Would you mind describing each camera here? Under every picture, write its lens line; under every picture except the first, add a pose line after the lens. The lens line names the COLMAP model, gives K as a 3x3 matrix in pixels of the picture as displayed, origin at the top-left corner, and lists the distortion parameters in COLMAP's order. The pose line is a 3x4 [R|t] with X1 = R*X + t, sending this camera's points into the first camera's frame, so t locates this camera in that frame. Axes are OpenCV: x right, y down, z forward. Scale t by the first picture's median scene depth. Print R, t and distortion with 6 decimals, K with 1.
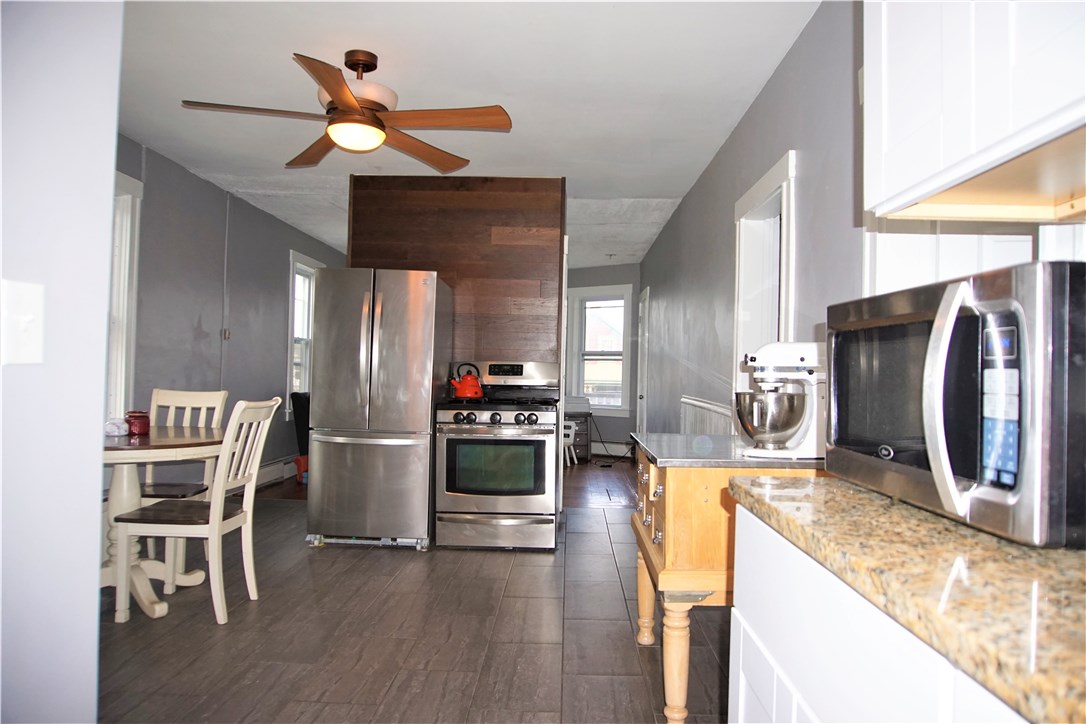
lens RADIAL K [[737.5, 0, 543.0], [0, 737.5, 362.0], [0, 0, 1]] dist [-0.058052, 0.000405]
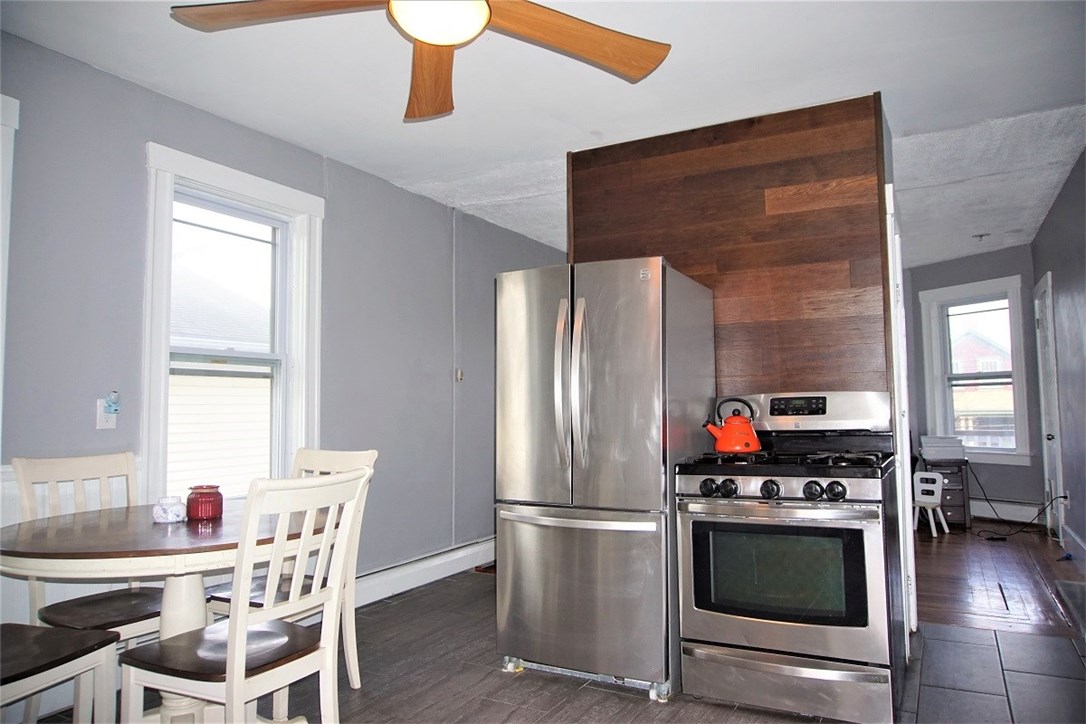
lens RADIAL K [[729.9, 0, 539.3], [0, 729.9, 360.3], [0, 0, 1]] dist [-0.057119, 0.047472]
pose [[0.888234, -0.064414, -0.454854, 0.036586], [0.039715, 0.997181, -0.063660, 0.002175], [0.457672, 0.038481, 0.888288, 0.337222]]
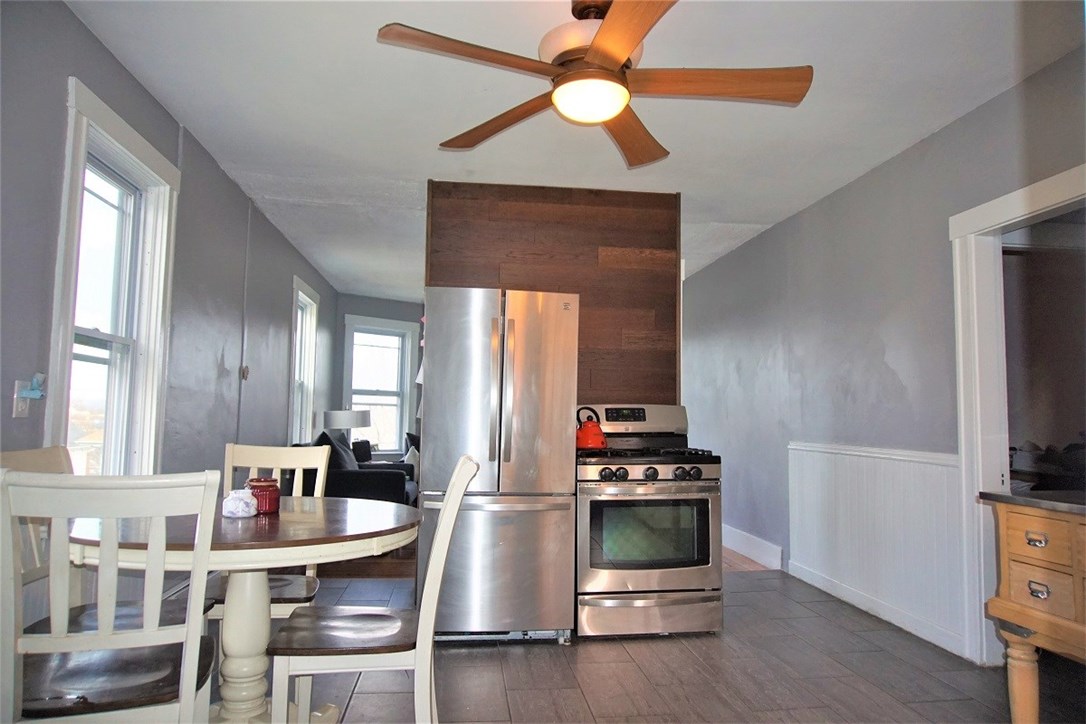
lens RADIAL K [[729.9, 0, 539.3], [0, 729.9, 360.3], [0, 0, 1]] dist [-0.057119, 0.047472]
pose [[0.988756, 0.003468, 0.149499, -0.264453], [0.006166, 0.997936, -0.063925, 0.001399], [-0.149412, 0.064128, 0.986693, 0.184495]]
